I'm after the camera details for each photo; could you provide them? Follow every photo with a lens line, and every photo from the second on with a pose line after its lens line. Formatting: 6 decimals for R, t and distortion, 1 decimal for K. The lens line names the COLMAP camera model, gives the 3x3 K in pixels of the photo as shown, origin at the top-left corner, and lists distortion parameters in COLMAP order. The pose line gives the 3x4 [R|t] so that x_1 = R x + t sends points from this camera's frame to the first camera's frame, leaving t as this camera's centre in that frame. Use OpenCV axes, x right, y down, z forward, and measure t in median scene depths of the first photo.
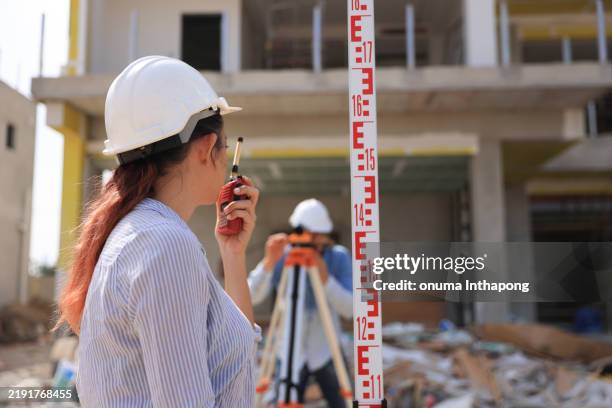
lens RADIAL K [[672.0, 0, 304.4], [0, 672.0, 211.3], [0, 0, 1]] dist [0.006557, 0.010321]
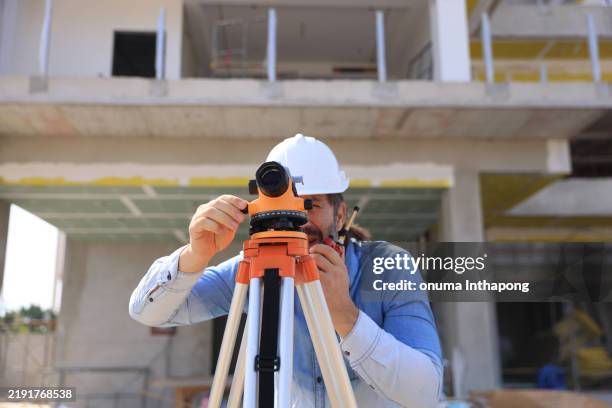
lens RADIAL K [[637.9, 0, 308.7], [0, 637.9, 209.9], [0, 0, 1]] dist [0.010509, 0.016780]
pose [[0.995462, 0.011426, 0.094476, -0.007887], [-0.002279, 0.995343, -0.096366, 0.025394], [-0.095137, 0.095713, 0.990852, 0.208517]]
